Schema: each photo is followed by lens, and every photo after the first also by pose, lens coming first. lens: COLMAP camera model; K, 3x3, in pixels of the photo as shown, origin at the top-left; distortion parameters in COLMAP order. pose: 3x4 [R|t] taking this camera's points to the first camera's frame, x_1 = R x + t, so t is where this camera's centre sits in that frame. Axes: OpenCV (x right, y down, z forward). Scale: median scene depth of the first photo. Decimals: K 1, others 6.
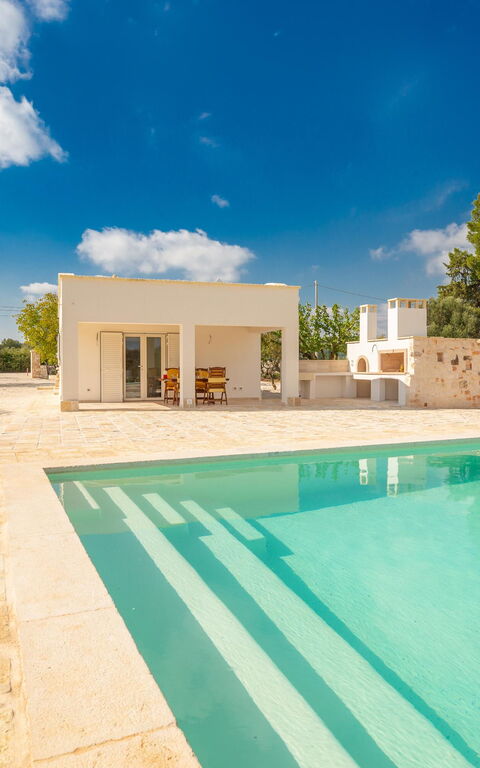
lens RADIAL K [[589.4, 0, 240.0], [0, 589.4, 384.0], [0, 0, 1]] dist [0.000447, -0.000156]
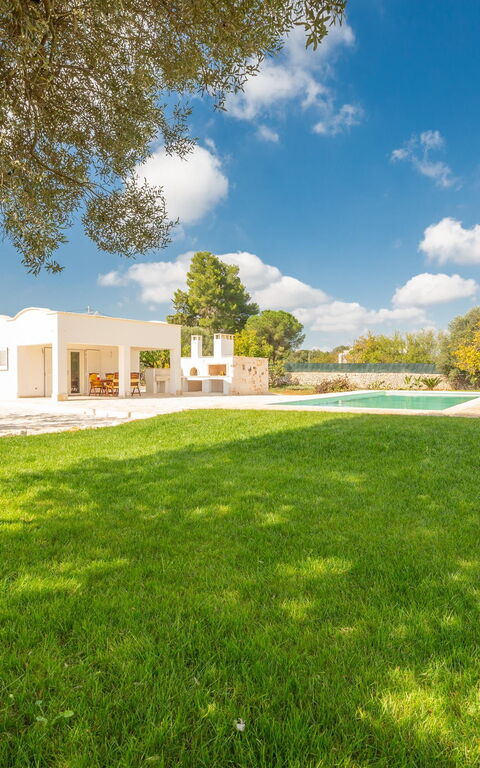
lens RADIAL K [[589.4, 0, 240.0], [0, 589.4, 384.0], [0, 0, 1]] dist [0.000447, -0.000156]
pose [[0.800857, -0.009577, 0.598780, -0.720494], [0.017035, 0.999832, -0.006791, 0.017417], [-0.598614, 0.015639, 0.800885, -0.428422]]
